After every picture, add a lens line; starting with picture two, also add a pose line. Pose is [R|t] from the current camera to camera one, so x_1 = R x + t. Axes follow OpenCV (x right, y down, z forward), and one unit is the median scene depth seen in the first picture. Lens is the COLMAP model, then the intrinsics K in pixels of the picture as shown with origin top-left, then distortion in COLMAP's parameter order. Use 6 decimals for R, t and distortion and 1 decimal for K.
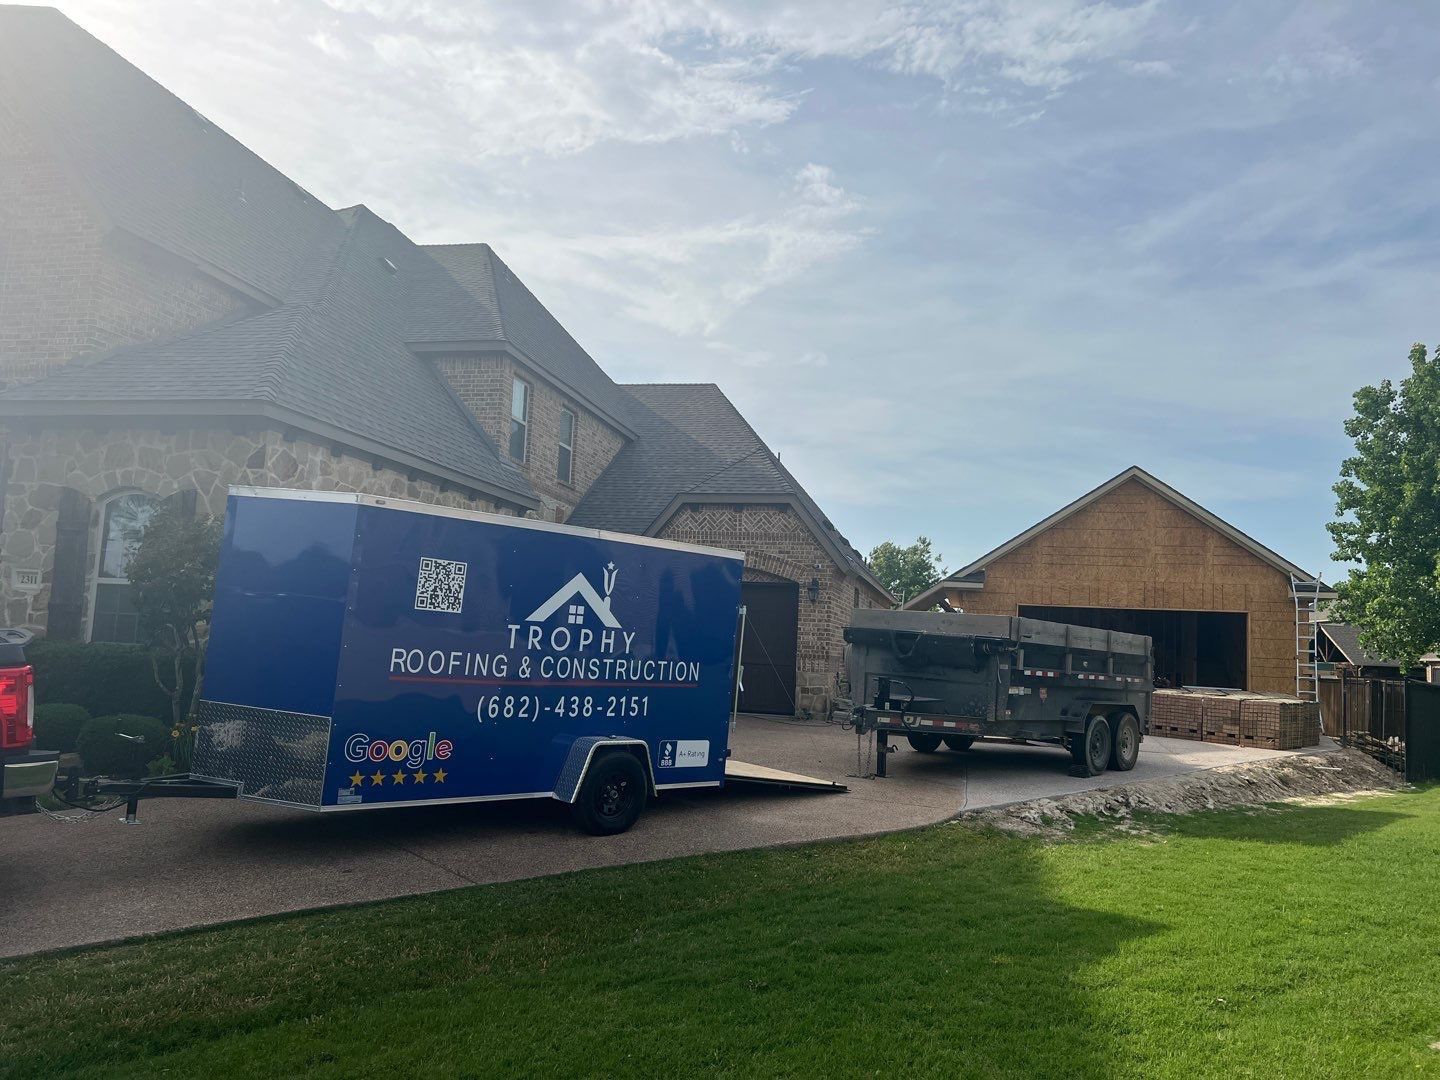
lens RADIAL K [[1065.6, 0, 716.3], [0, 1065.6, 554.5], [0, 0, 1]] dist [0.074559, -0.128745]
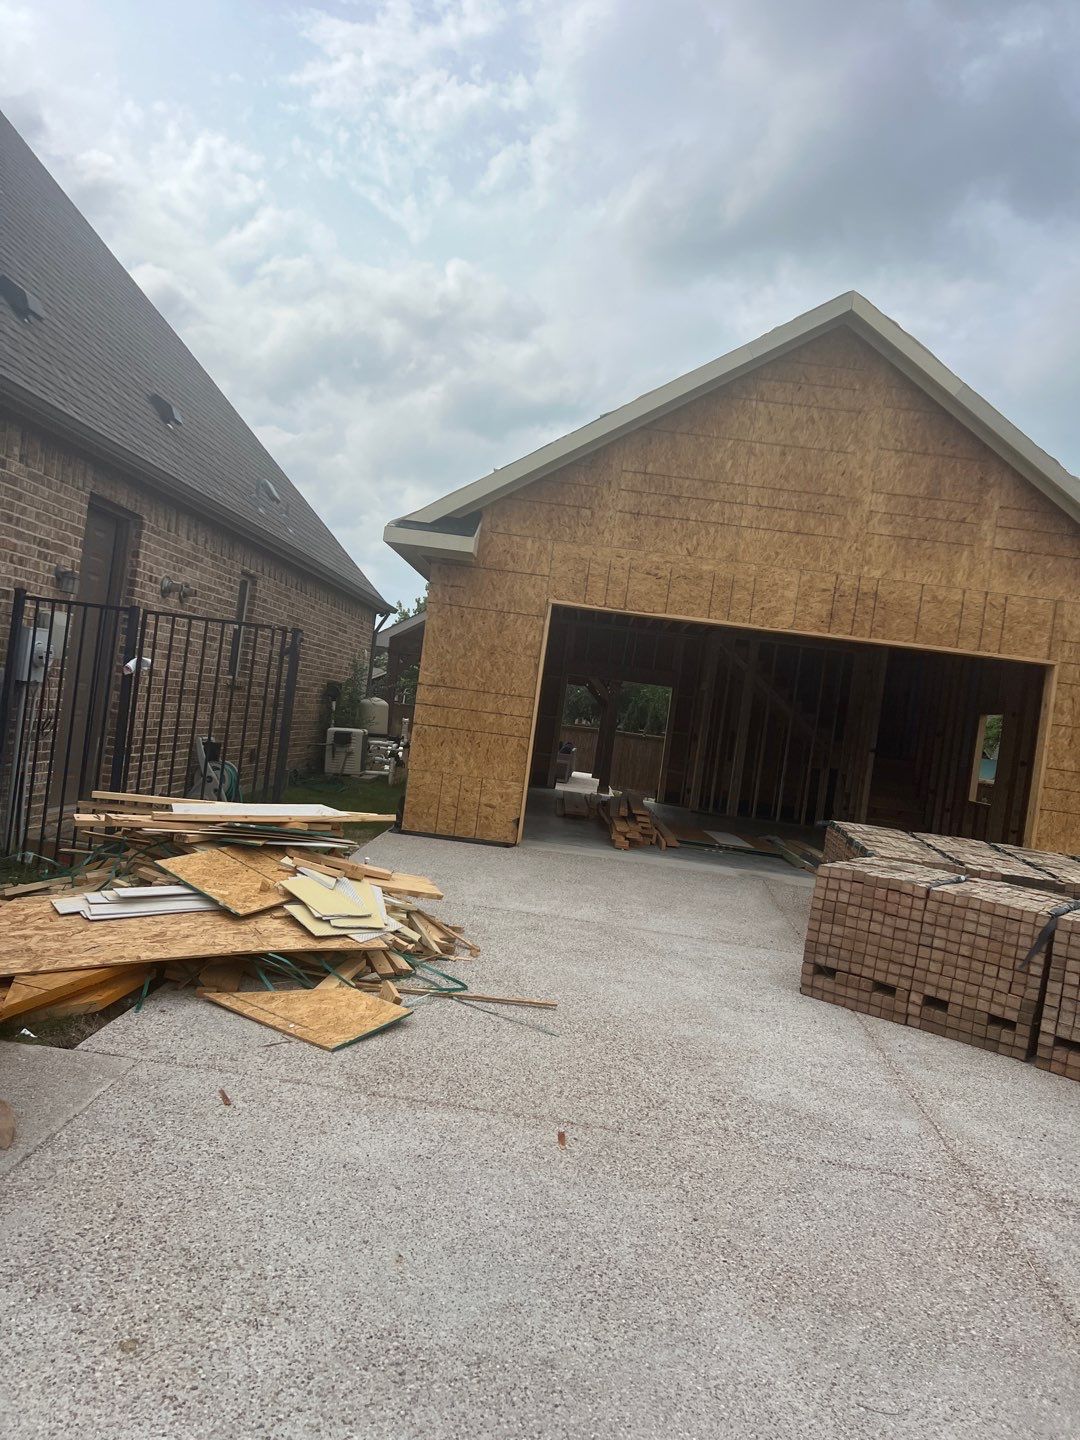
lens RADIAL K [[1065.6, 0, 538.6], [0, 1065.6, 740.0], [0, 0, 1]] dist [0.074559, -0.128745]
pose [[0.978397, 0.077014, 0.191853, 0.253892], [-0.100781, 0.987962, 0.117368, 0.065163], [-0.180504, -0.134168, 0.974380, 0.738936]]
